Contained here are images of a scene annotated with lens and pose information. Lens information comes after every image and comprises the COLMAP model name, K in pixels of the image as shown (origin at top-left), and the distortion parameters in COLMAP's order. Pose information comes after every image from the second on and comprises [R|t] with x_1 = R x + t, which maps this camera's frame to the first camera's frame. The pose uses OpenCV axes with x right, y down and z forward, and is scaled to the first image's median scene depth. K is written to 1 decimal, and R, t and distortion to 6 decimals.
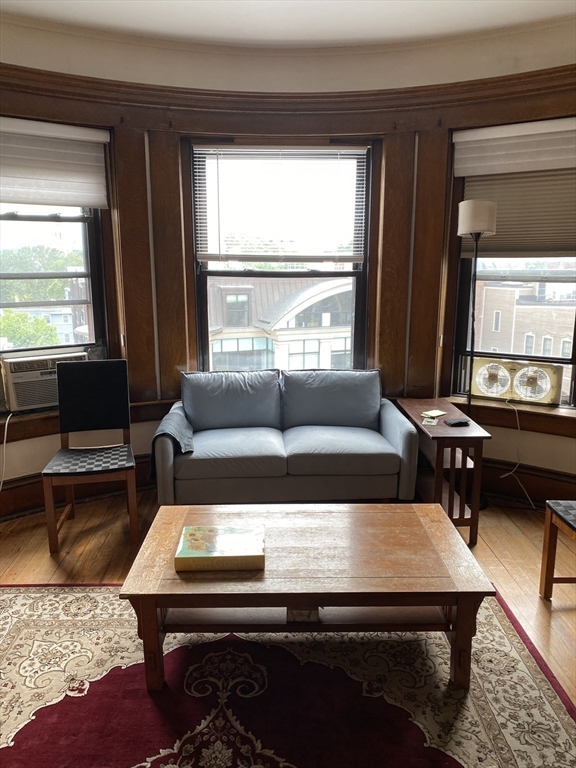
lens RADIAL K [[585.2, 0, 280.4], [0, 585.2, 376.9], [0, 0, 1]] dist [0.006200, -0.004822]
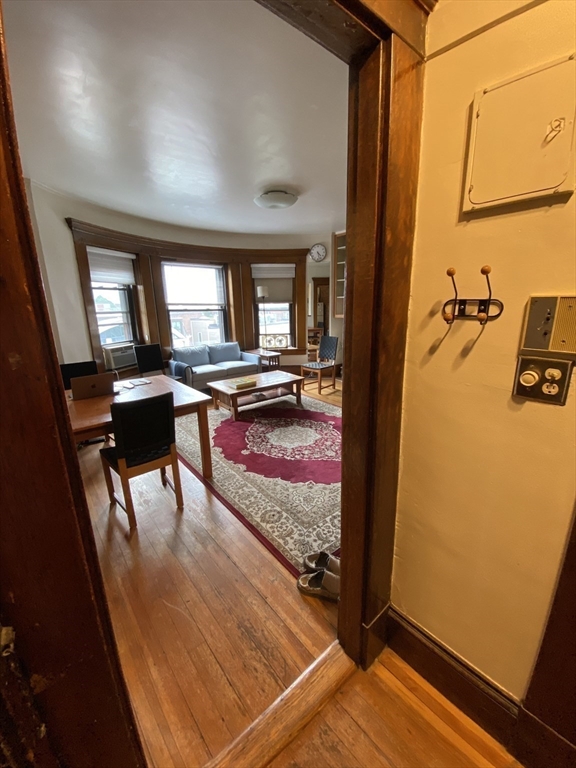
lens RADIAL K [[310.5, 0, 289.4], [0, 310.5, 383.0], [0, 0, 1]] dist [0.012099, -0.016575]
pose [[0.786276, -0.161578, 0.596374, -0.661302], [0.136755, 0.986773, 0.087049, 0.104872], [-0.602551, 0.013112, 0.797973, -0.474520]]
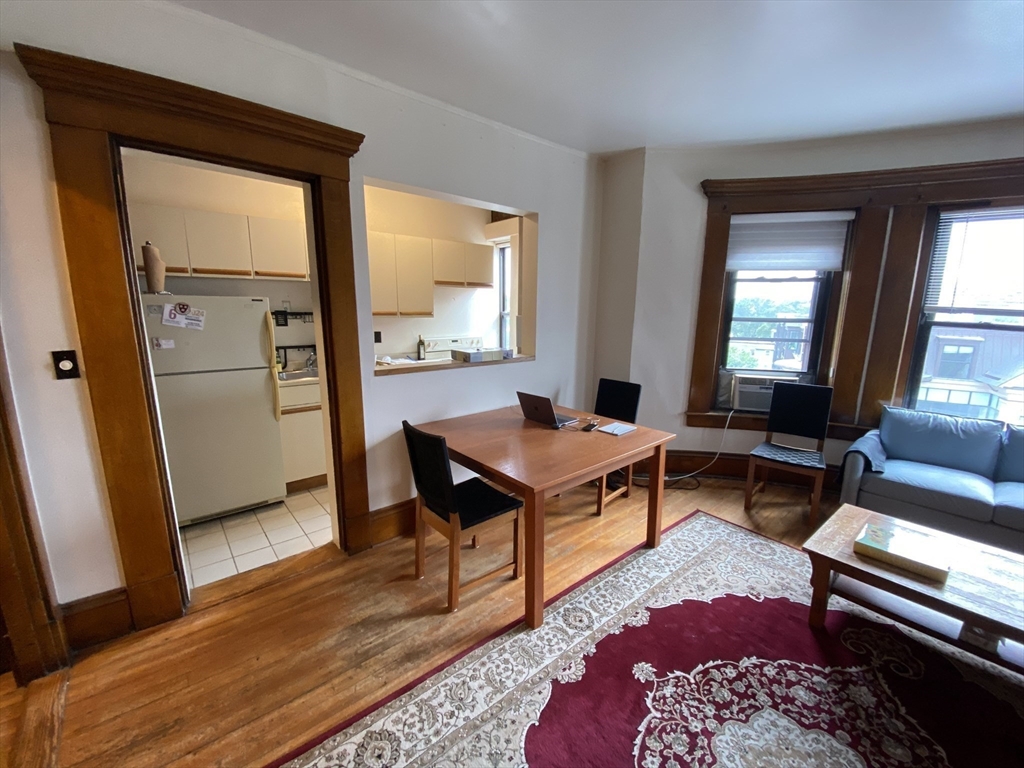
lens RADIAL K [[413.9, 0, 516.2], [0, 413.9, 387.4], [0, 0, 1]] dist [0.012099, -0.016575]
pose [[0.625561, 0.161712, -0.763232, -0.003467], [-0.167578, 0.983300, 0.070990, 0.021673], [0.761966, 0.083492, 0.642213, -0.116596]]
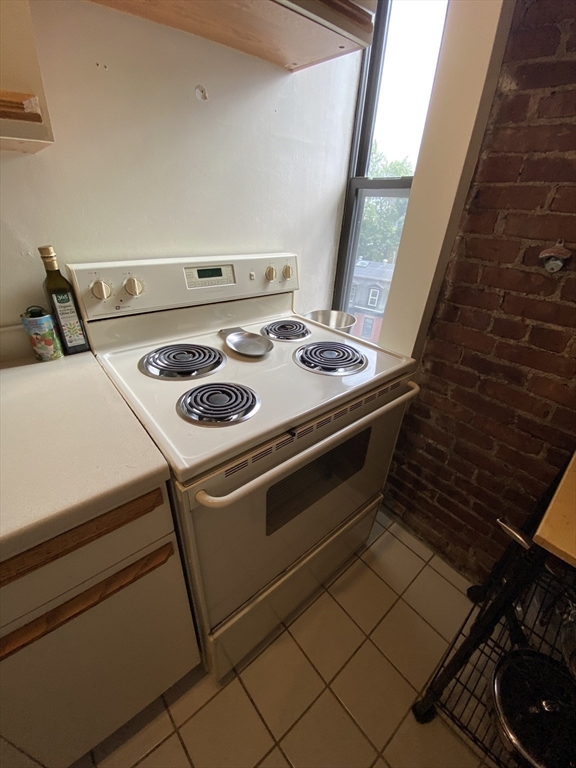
lens RADIAL K [[310.5, 0, 286.5], [0, 310.5, 380.2], [0, 0, 1]] dist [0.012099, -0.016575]
pose [[0.618010, 0.408085, -0.671960, -0.921331], [-0.207112, 0.909045, 0.361583, -0.027113], [0.758399, -0.084291, 0.646318, 0.452985]]
